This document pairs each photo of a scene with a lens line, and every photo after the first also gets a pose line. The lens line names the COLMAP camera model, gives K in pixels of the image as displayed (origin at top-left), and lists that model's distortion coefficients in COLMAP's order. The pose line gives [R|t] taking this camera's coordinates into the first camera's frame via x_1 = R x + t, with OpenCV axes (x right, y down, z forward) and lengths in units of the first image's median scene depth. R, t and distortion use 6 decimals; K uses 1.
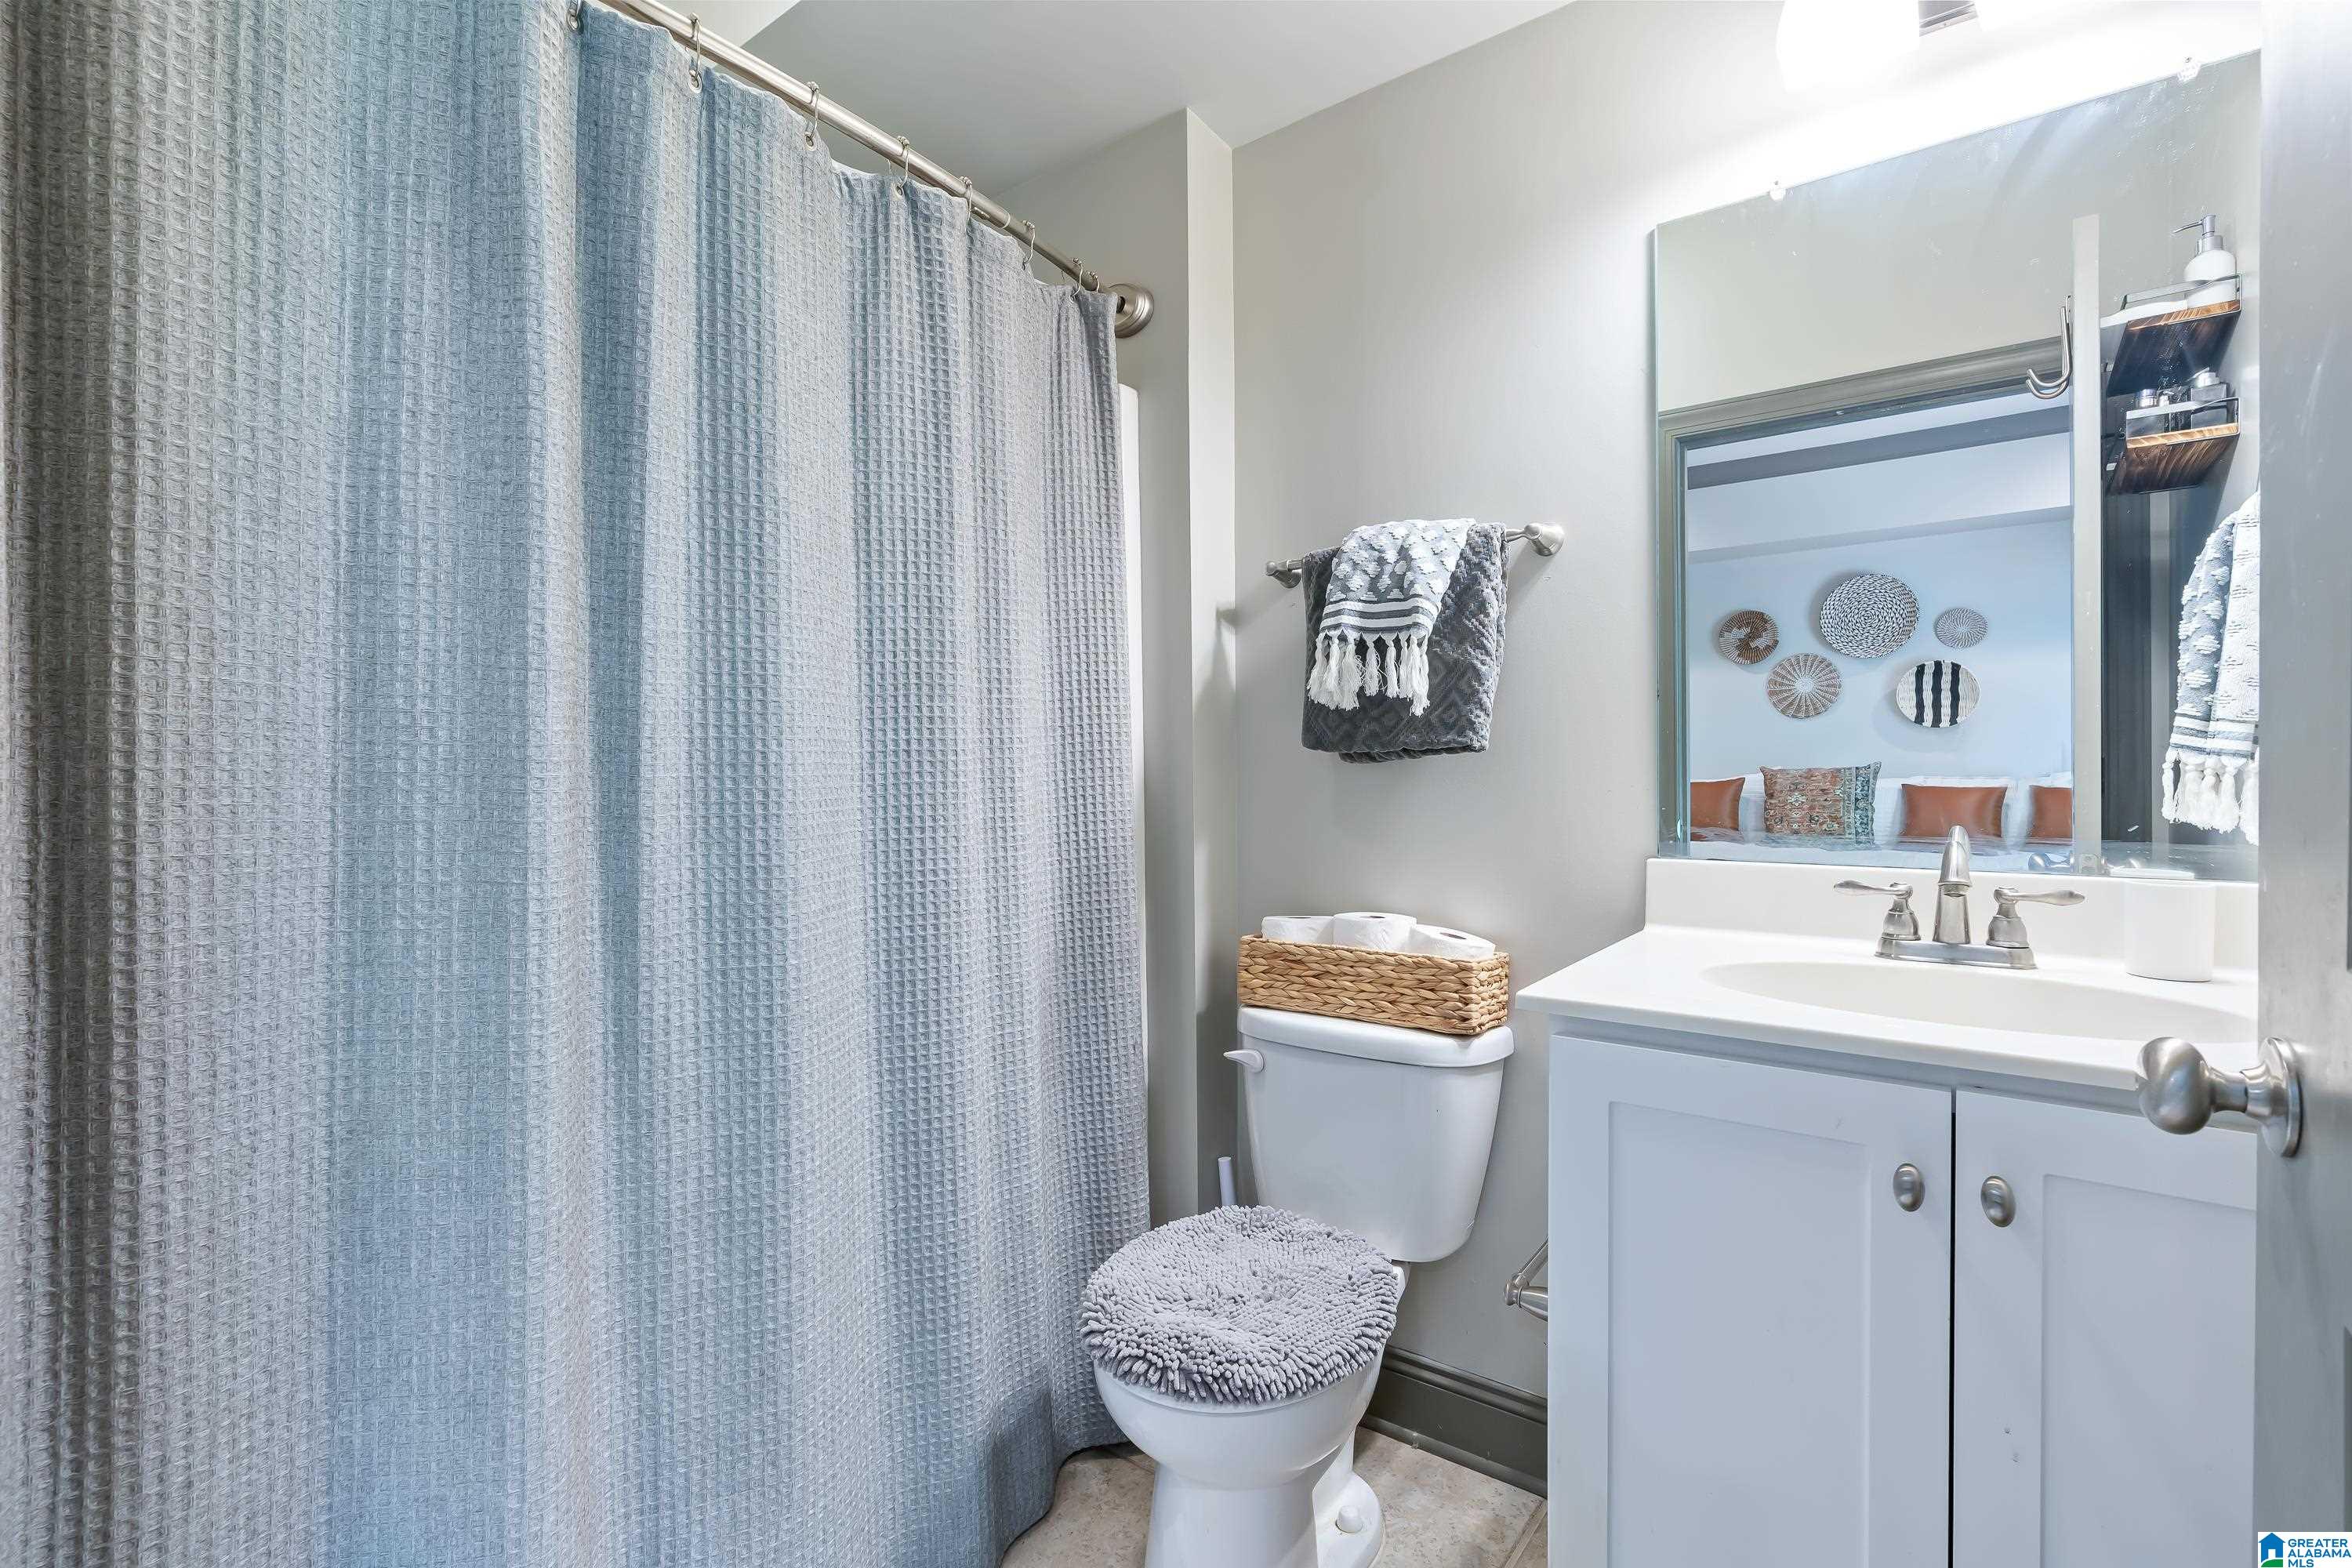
lens RADIAL K [[1063.0, 0, 1182.5], [0, 1063.0, 785.3], [0, 0, 1]] dist [-0.003499, 0.001058]
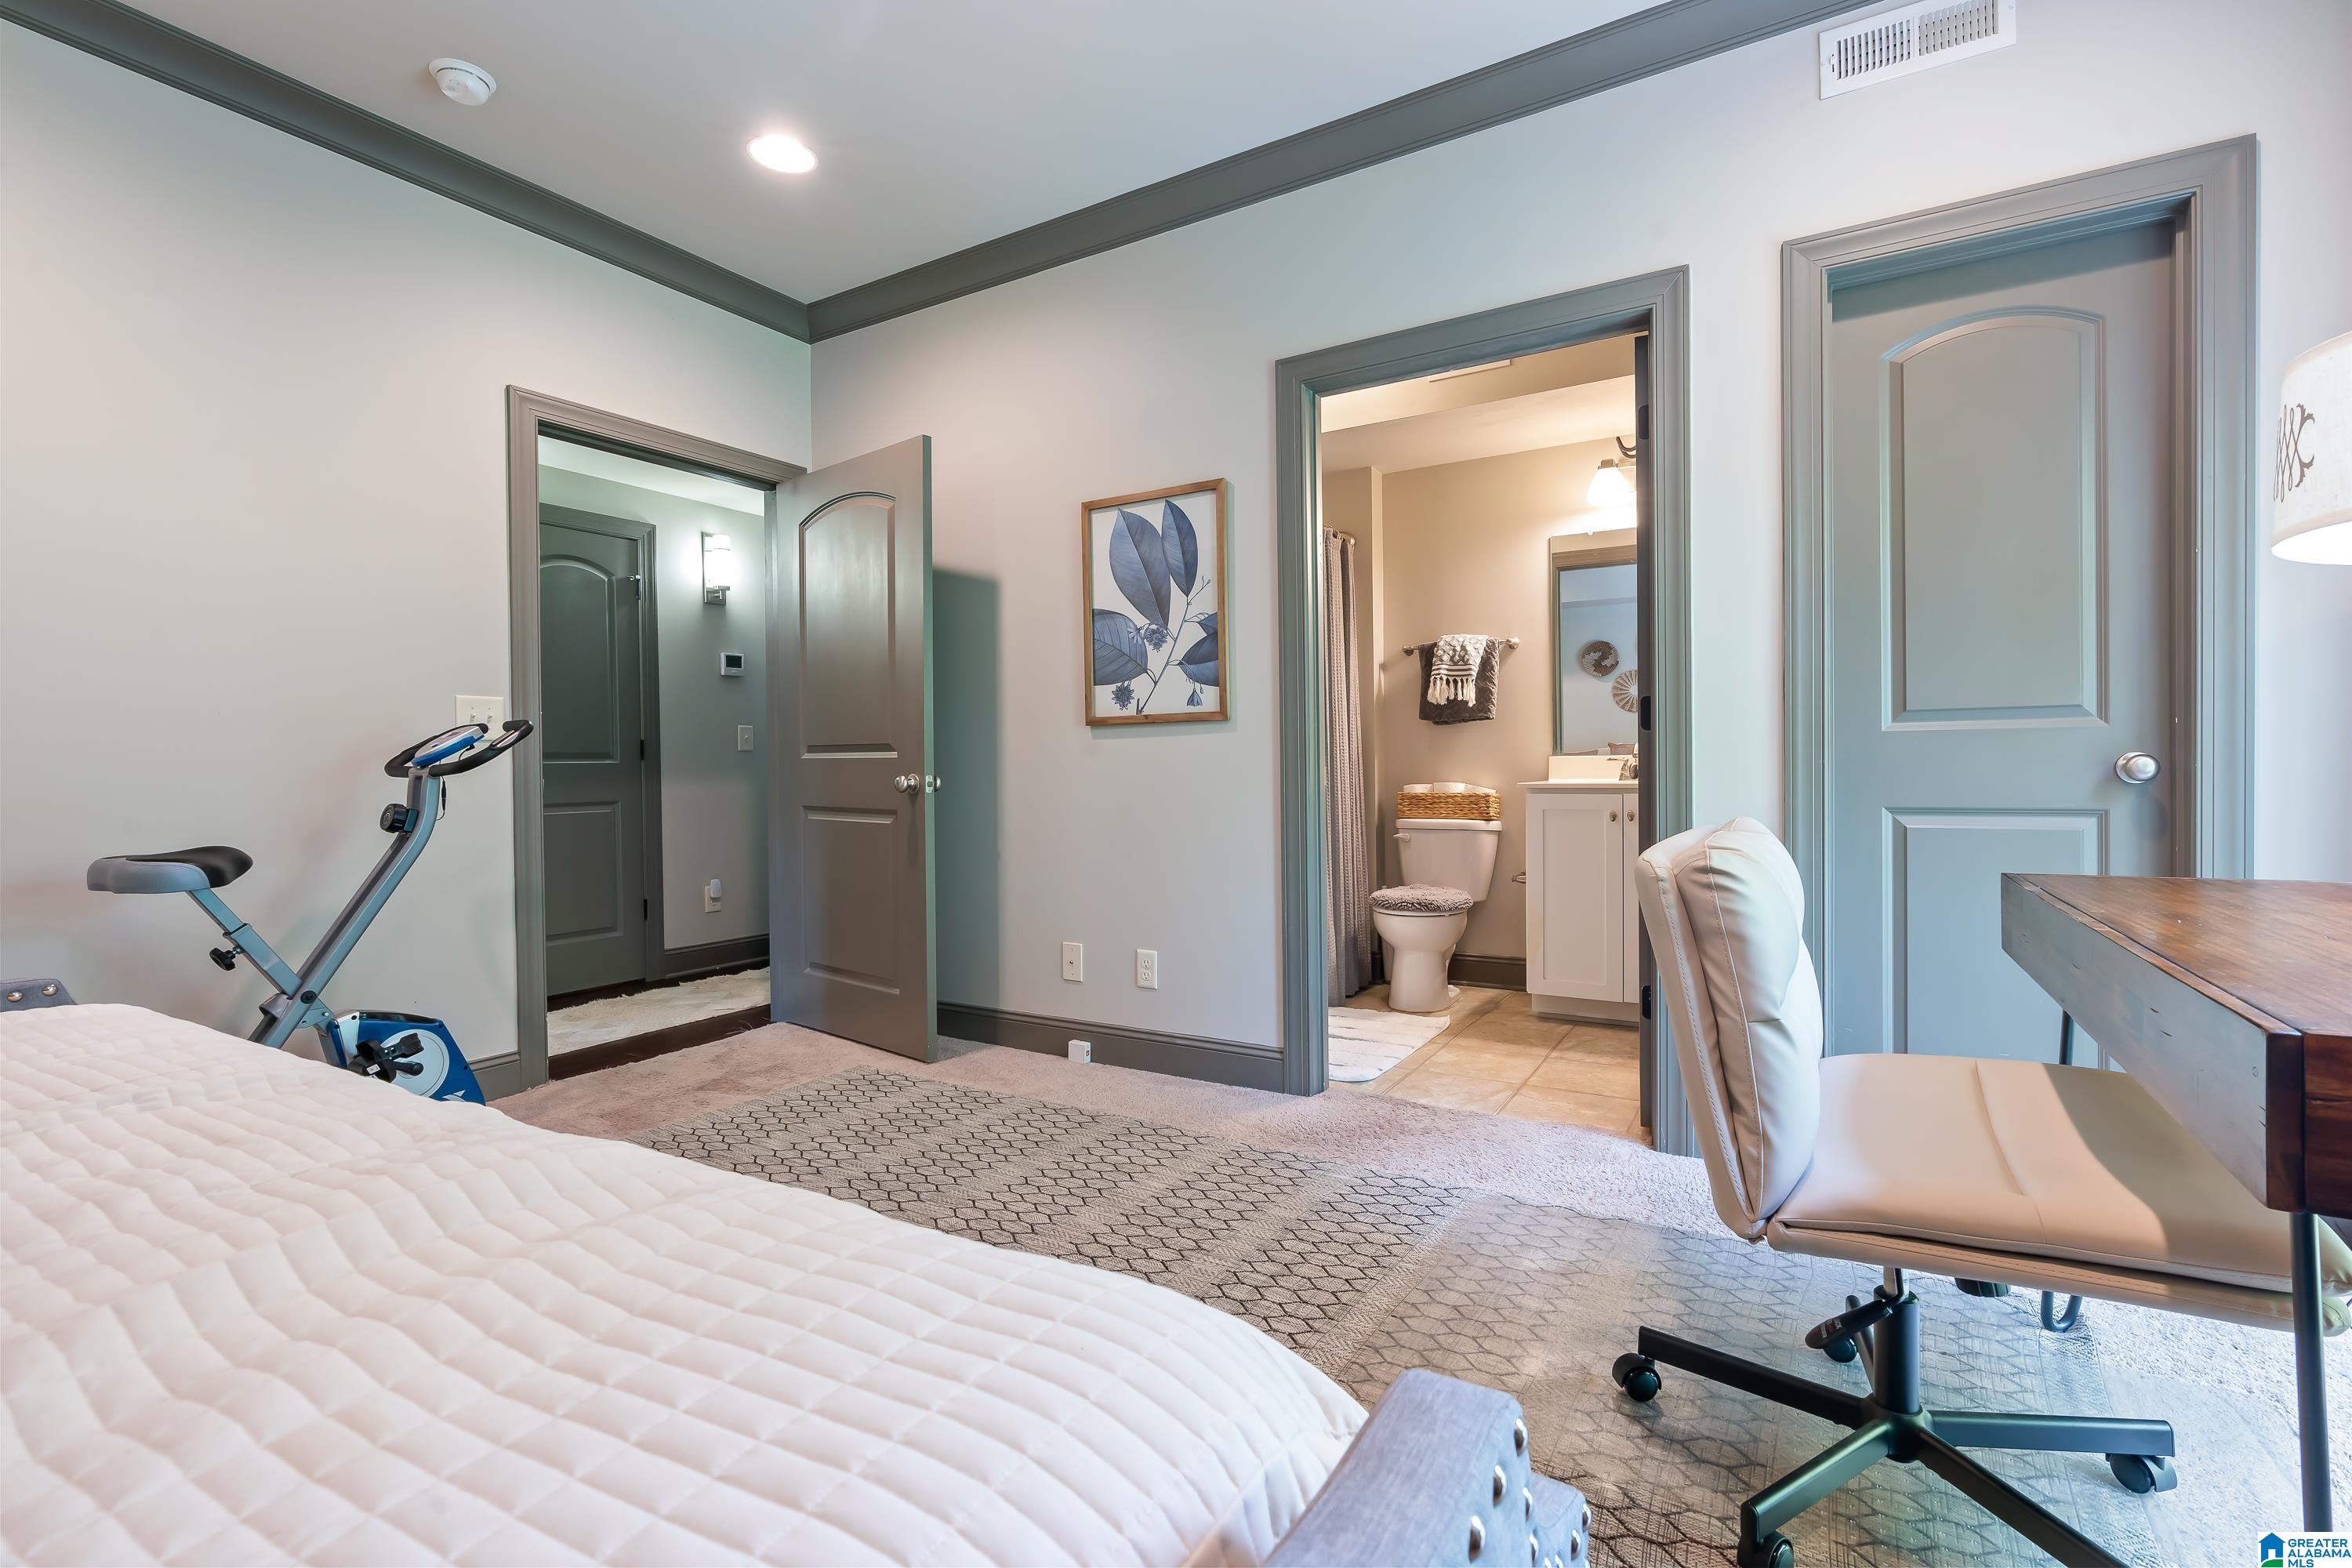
lens RADIAL K [[1063.0, 0, 1170.8], [0, 1063.0, 775.5], [0, 0, 1]] dist [-0.003499, 0.001058]
pose [[0.995831, -0.001861, 0.091200, -0.793198], [0.002283, 0.999987, -0.004525, 0.122389], [-0.091191, 0.004715, 0.995822, -1.660181]]
